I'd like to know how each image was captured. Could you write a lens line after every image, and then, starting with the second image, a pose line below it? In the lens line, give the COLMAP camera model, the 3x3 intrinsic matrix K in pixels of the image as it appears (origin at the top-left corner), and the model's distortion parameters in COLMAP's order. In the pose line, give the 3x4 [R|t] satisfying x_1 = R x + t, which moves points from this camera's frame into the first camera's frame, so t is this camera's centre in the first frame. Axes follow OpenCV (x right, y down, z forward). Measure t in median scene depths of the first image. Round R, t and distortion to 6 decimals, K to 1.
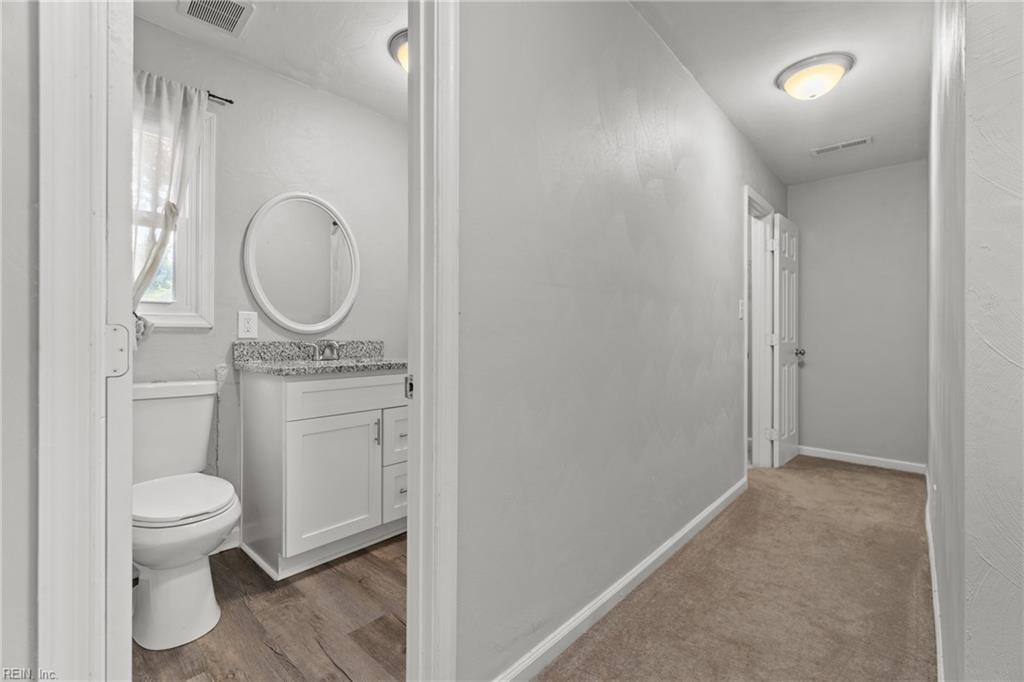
lens RADIAL K [[446.8, 0, 511.1], [0, 446.8, 343.5], [0, 0, 1]] dist [-0.014908, -0.000351]
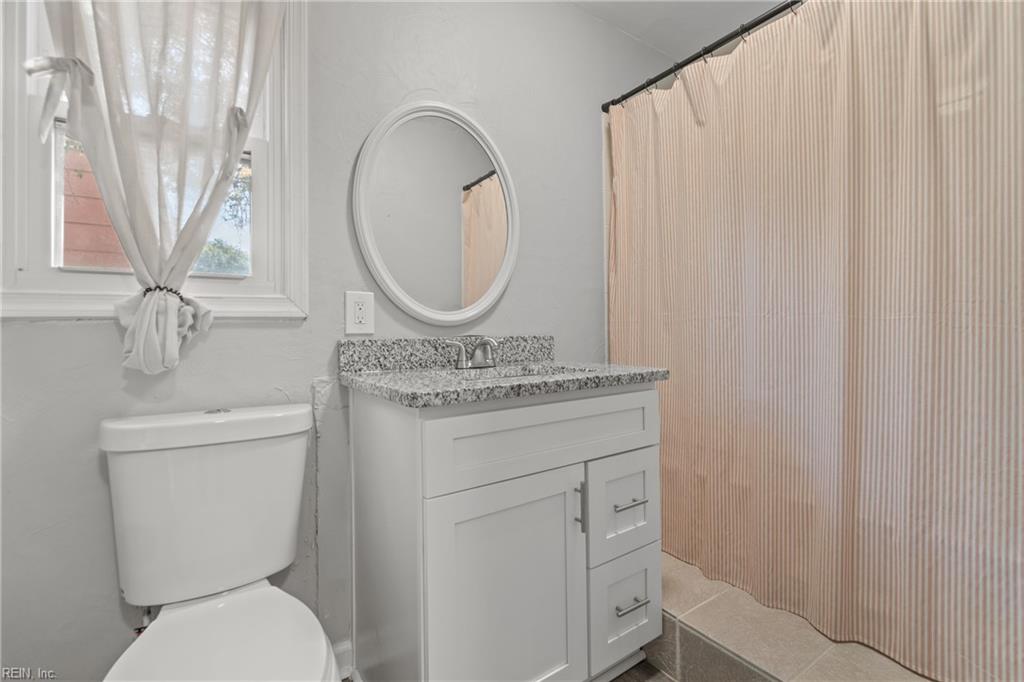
lens RADIAL K [[446.8, 0, 511.0], [0, 446.8, 339.3], [0, 0, 1]] dist [-0.014908, -0.000351]
pose [[0.971799, -0.013172, -0.235441, -0.247983], [0.013507, 0.999909, -0.000190, -0.001921], [0.235422, -0.002995, 0.971889, 0.456735]]
